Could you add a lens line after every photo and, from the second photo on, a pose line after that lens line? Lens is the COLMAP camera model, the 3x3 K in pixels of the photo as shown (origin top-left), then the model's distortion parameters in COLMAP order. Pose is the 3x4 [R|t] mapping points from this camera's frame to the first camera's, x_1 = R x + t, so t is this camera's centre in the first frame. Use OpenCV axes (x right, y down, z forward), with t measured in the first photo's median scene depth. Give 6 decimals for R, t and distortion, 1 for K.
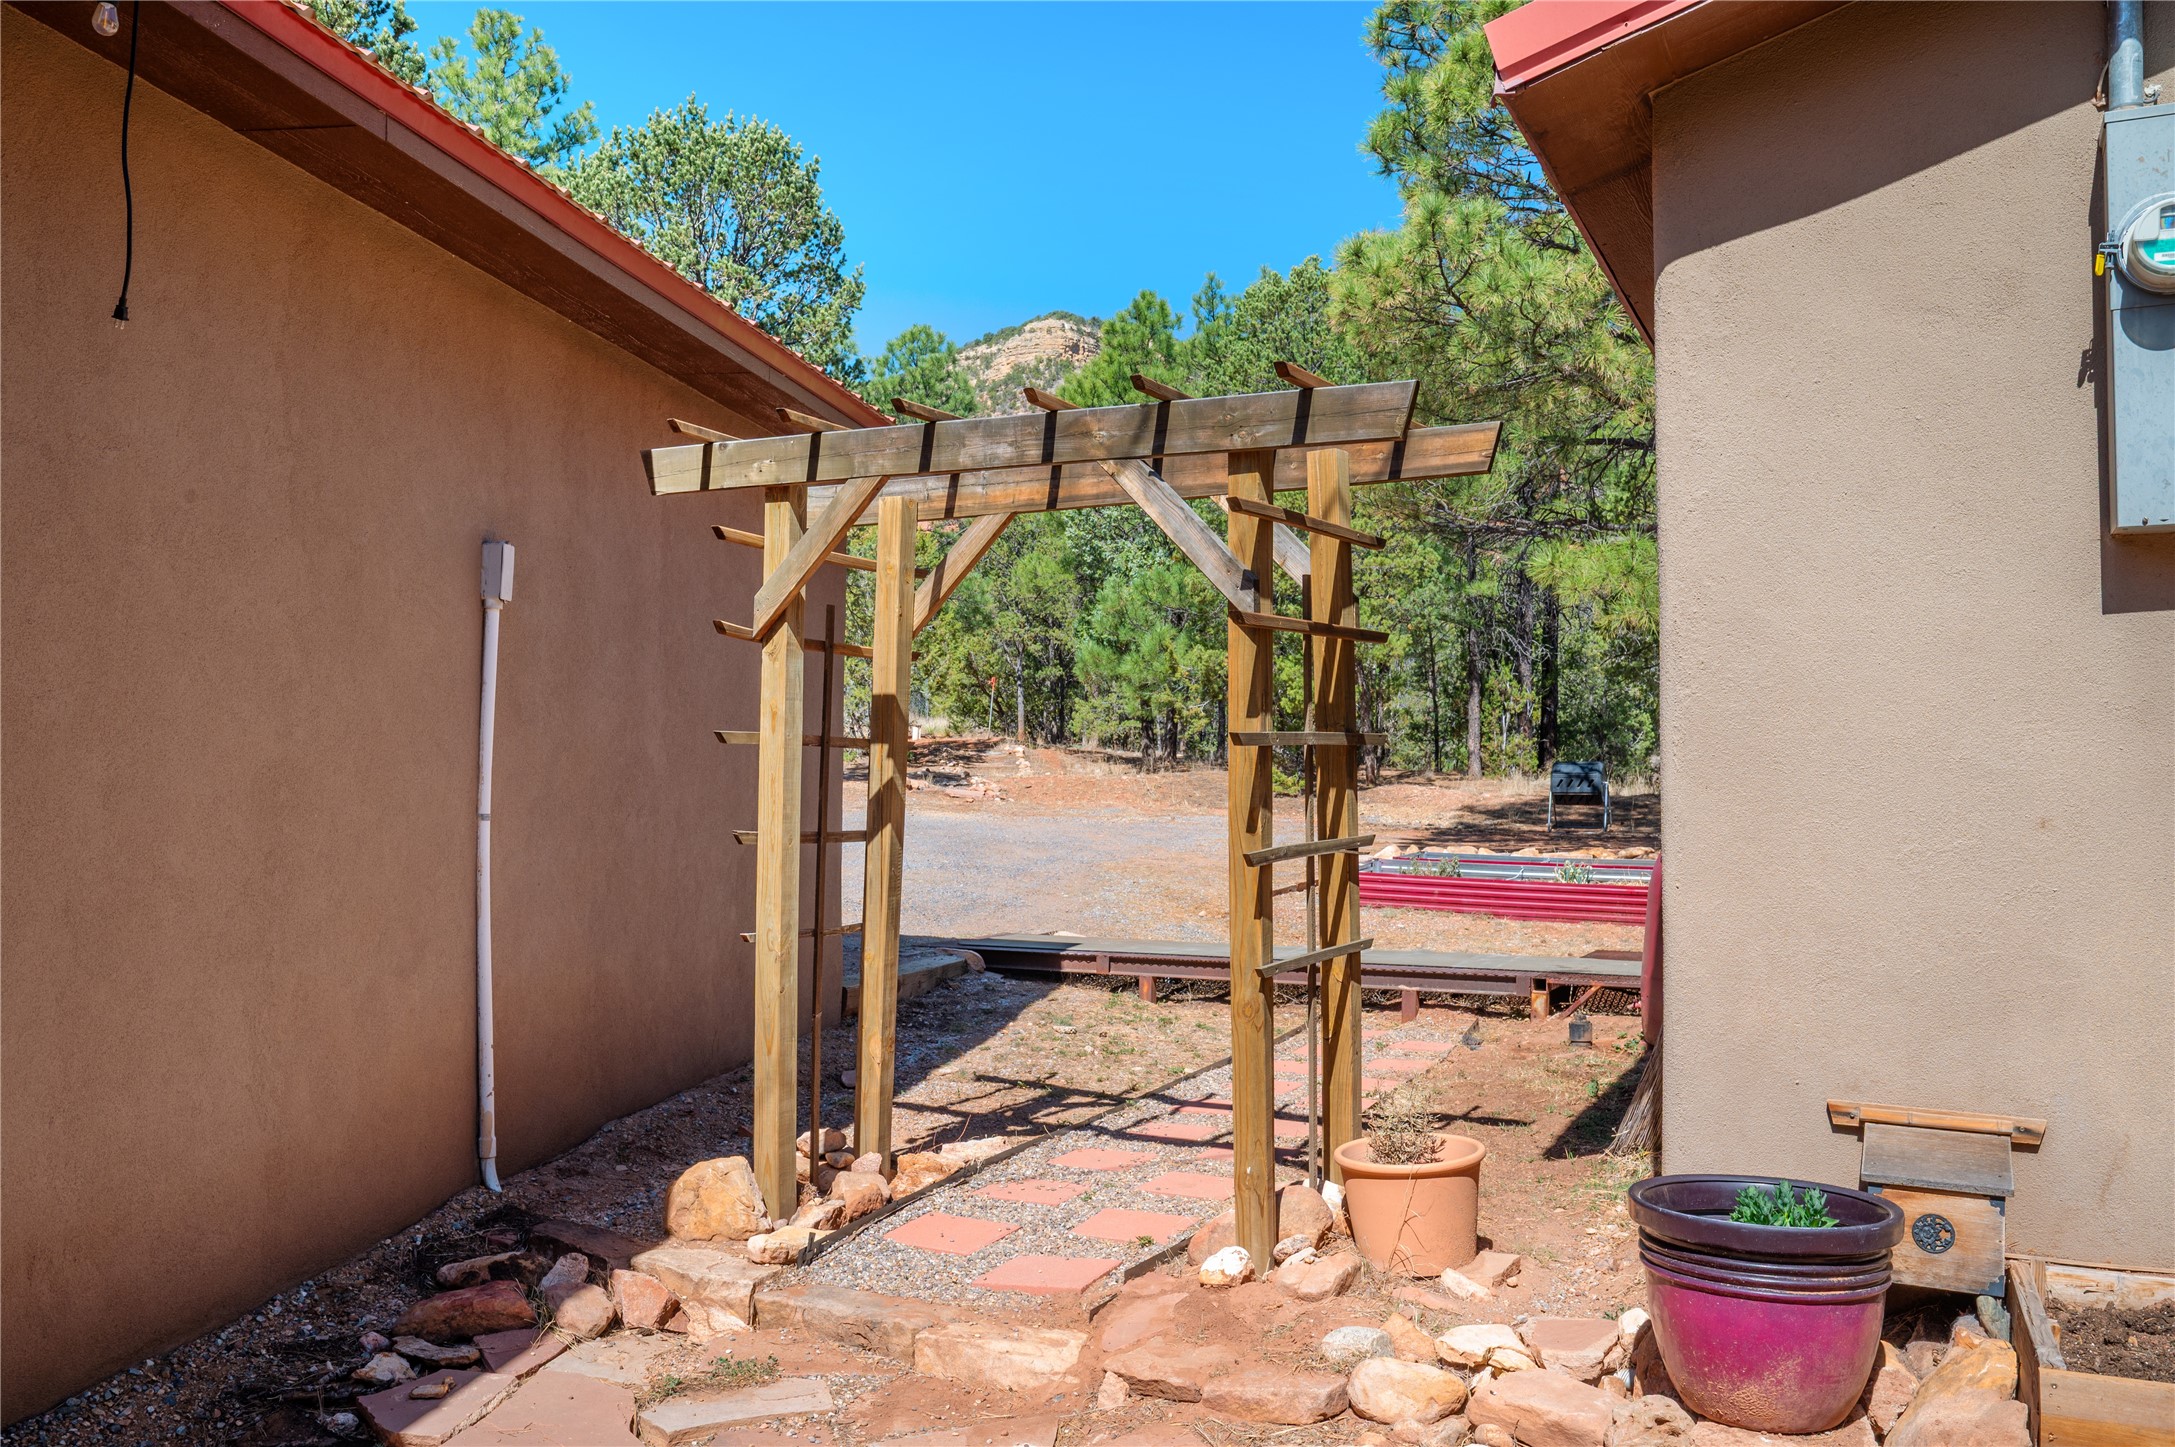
lens RADIAL K [[1770.0, 0, 1089.0], [0, 1770.0, 726.8], [0, 0, 1]] dist [-0.004781, -0.006533]
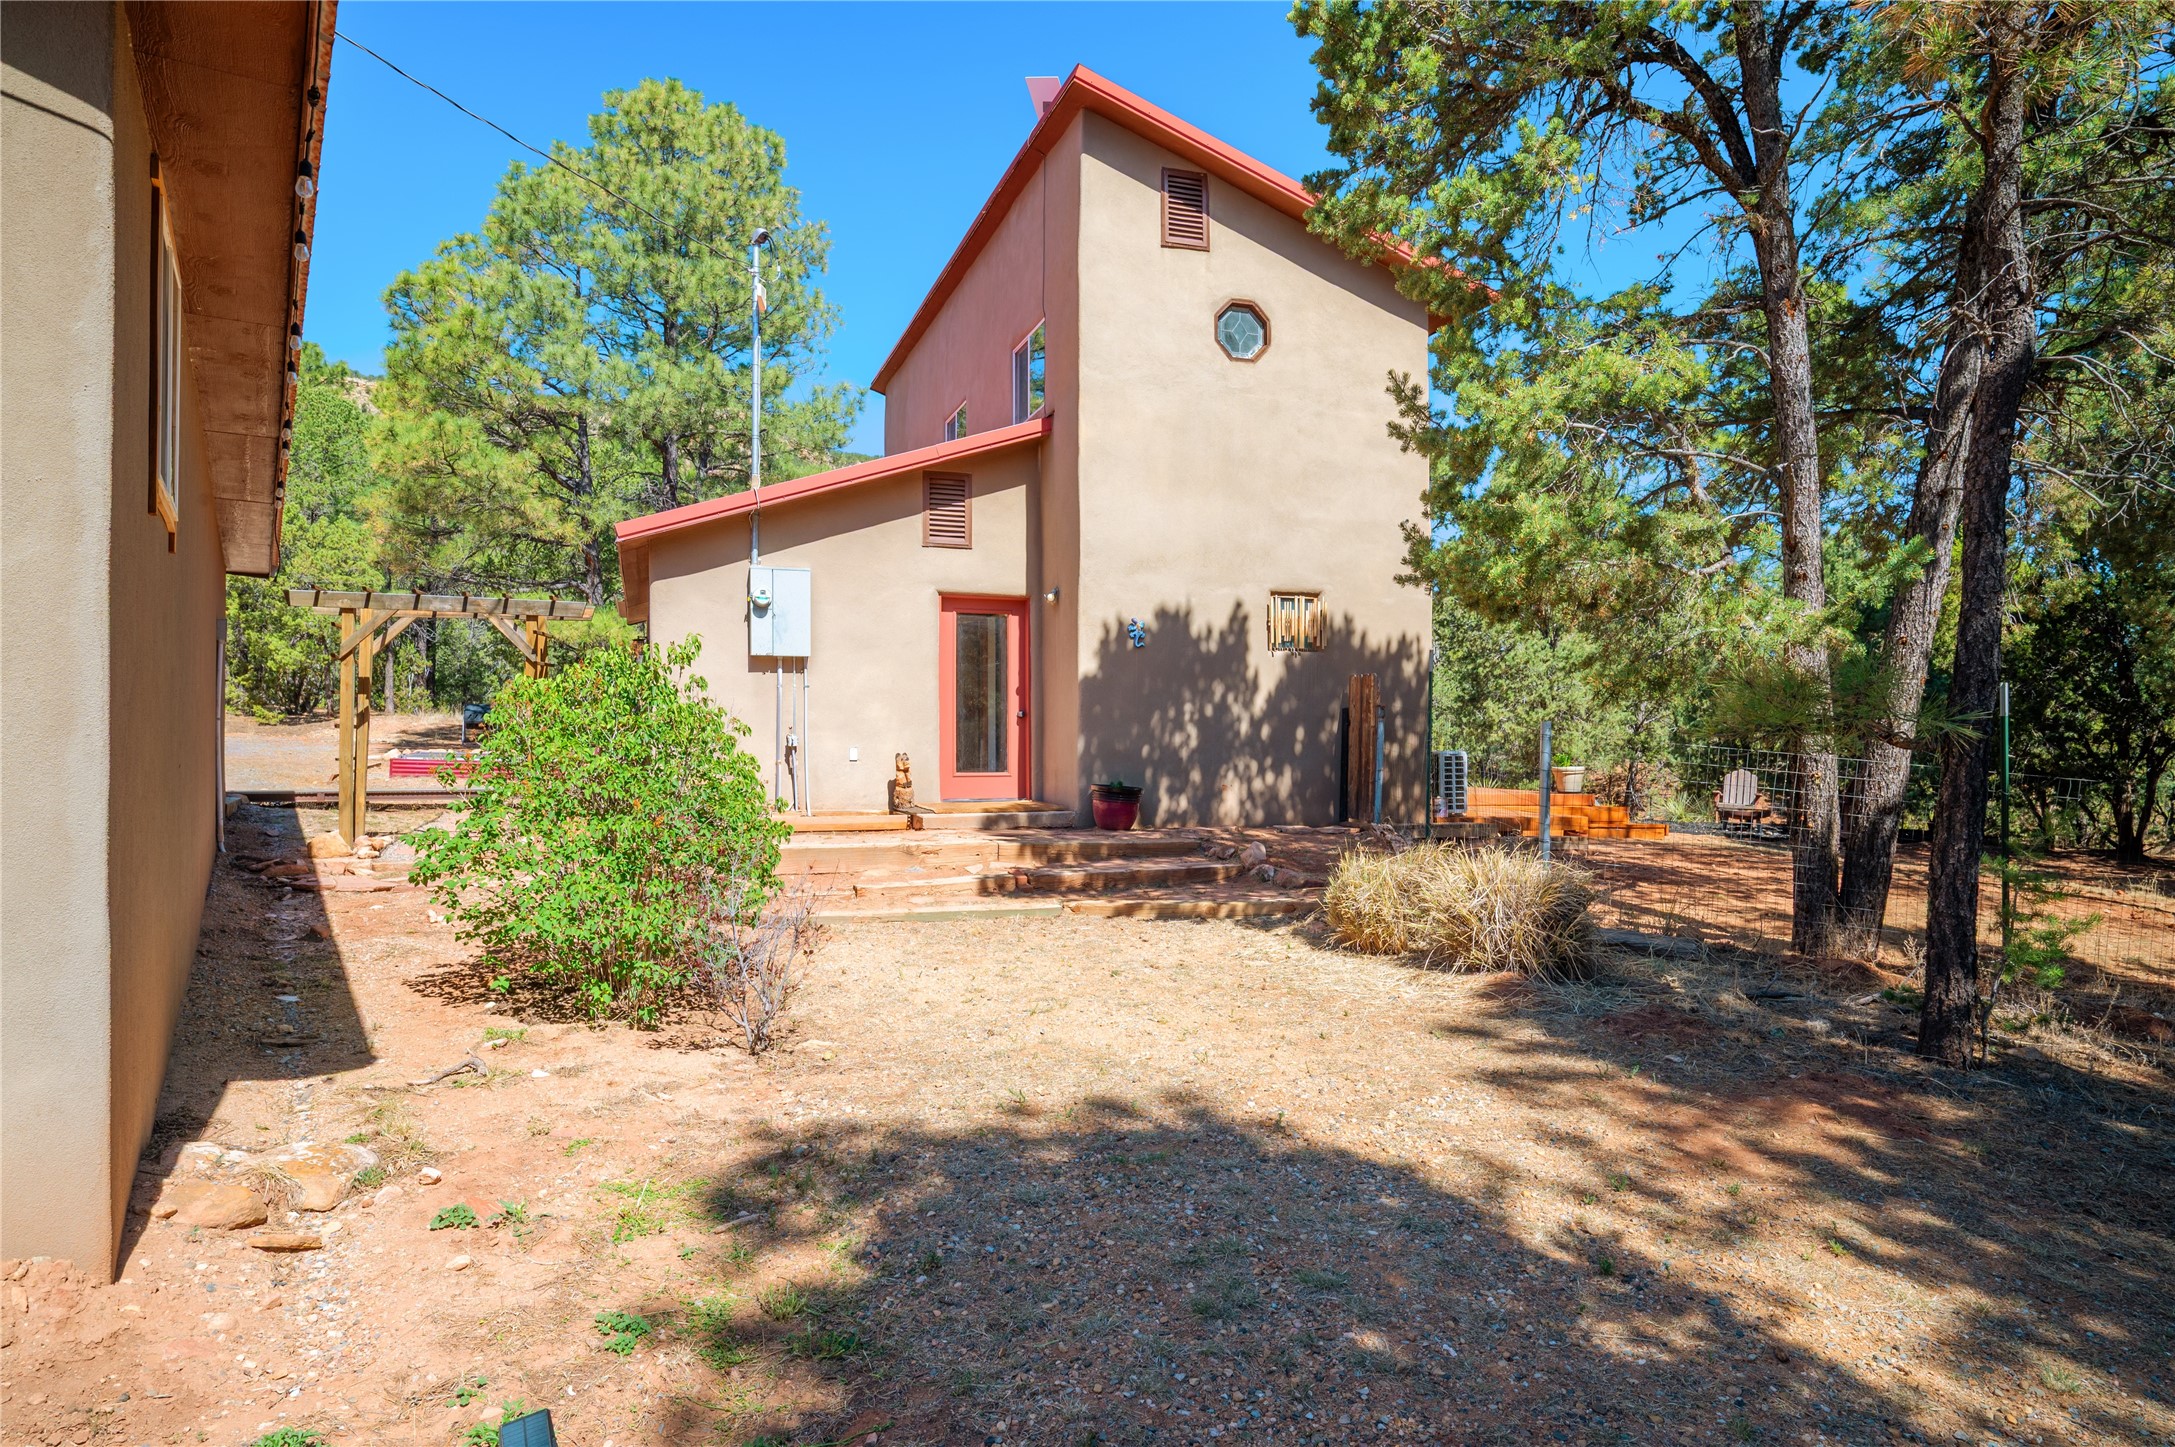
lens RADIAL K [[1250.2, 0, 1088.8], [0, 1250.2, 719.9], [0, 0, 1]] dist [0.002057, 0.000242]
pose [[0.704437, -0.002517, 0.709762, -0.283649], [-0.019220, 0.999559, 0.022621, -0.006704], [-0.709506, -0.029577, 0.704078, -0.491078]]
